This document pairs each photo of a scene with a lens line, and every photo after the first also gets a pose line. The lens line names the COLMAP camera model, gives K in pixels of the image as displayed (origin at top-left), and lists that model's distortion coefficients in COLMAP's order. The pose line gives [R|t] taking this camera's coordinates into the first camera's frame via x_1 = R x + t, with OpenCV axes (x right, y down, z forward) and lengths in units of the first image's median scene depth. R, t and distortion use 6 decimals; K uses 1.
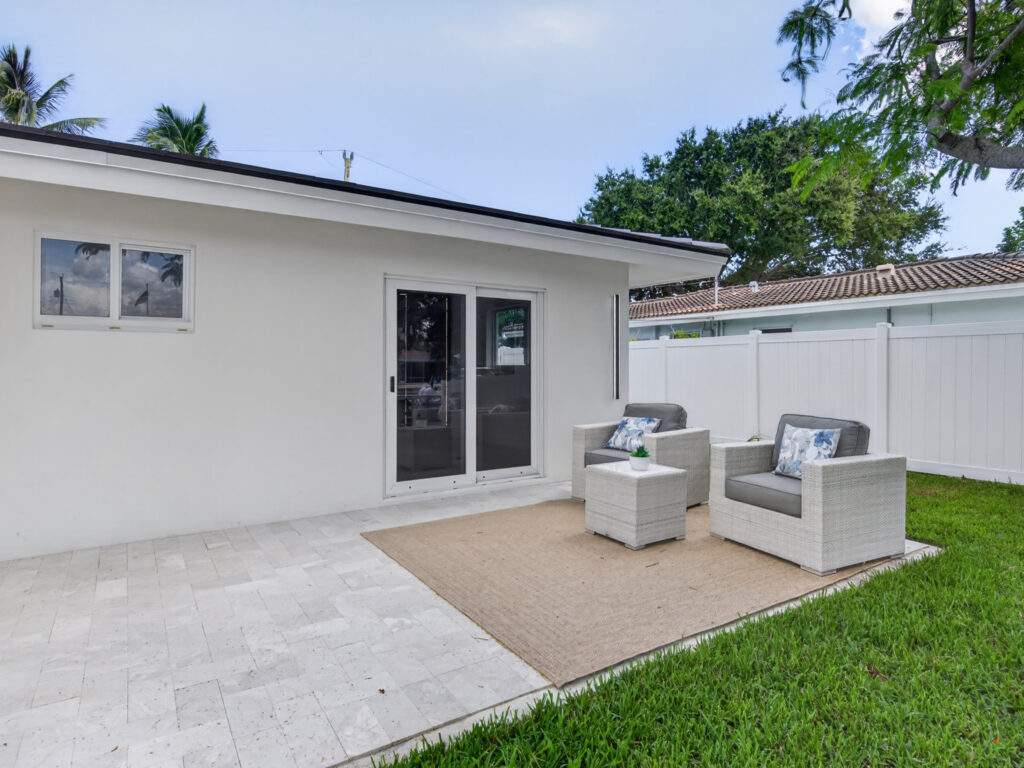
lens RADIAL K [[553.2, 0, 511.4], [0, 553.2, 363.9], [0, 0, 1]] dist [0.000498, 0.000421]
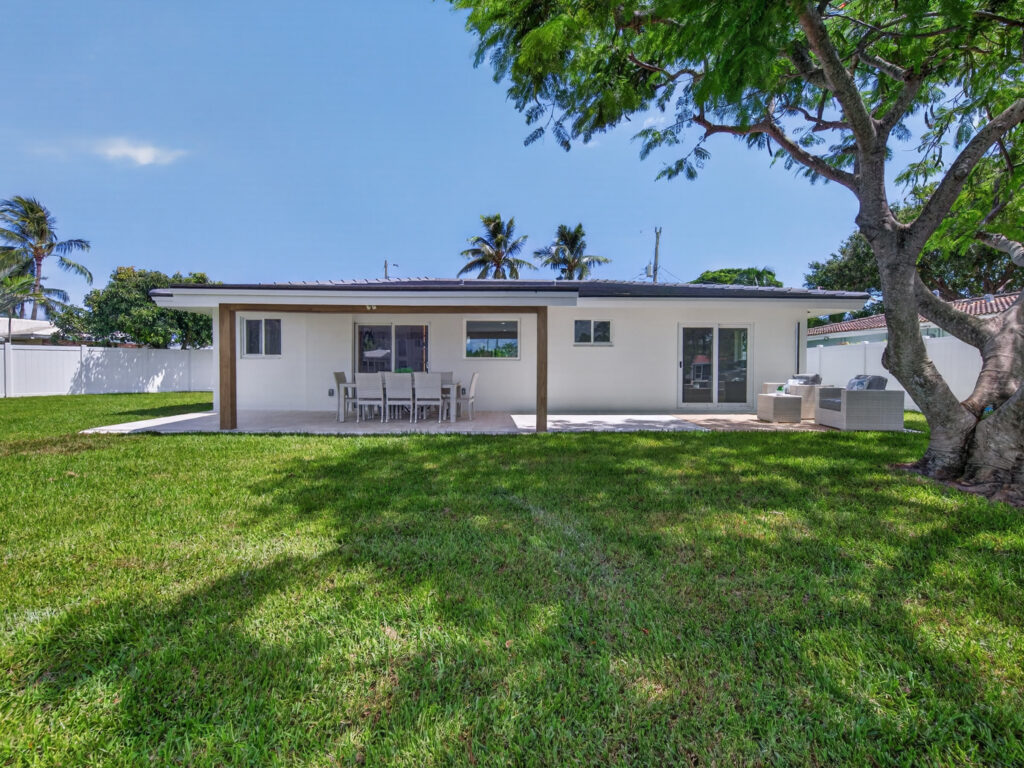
lens RADIAL K [[513.2, 0, 512.0], [0, 513.2, 384.0], [0, 0, 1]] dist [0.000058, 0.000164]
pose [[0.859842, 0.009272, -0.510475, 0.303017], [0.001176, 0.999796, 0.020141, 0.070096], [0.510558, -0.017919, 0.859656, -1.337127]]
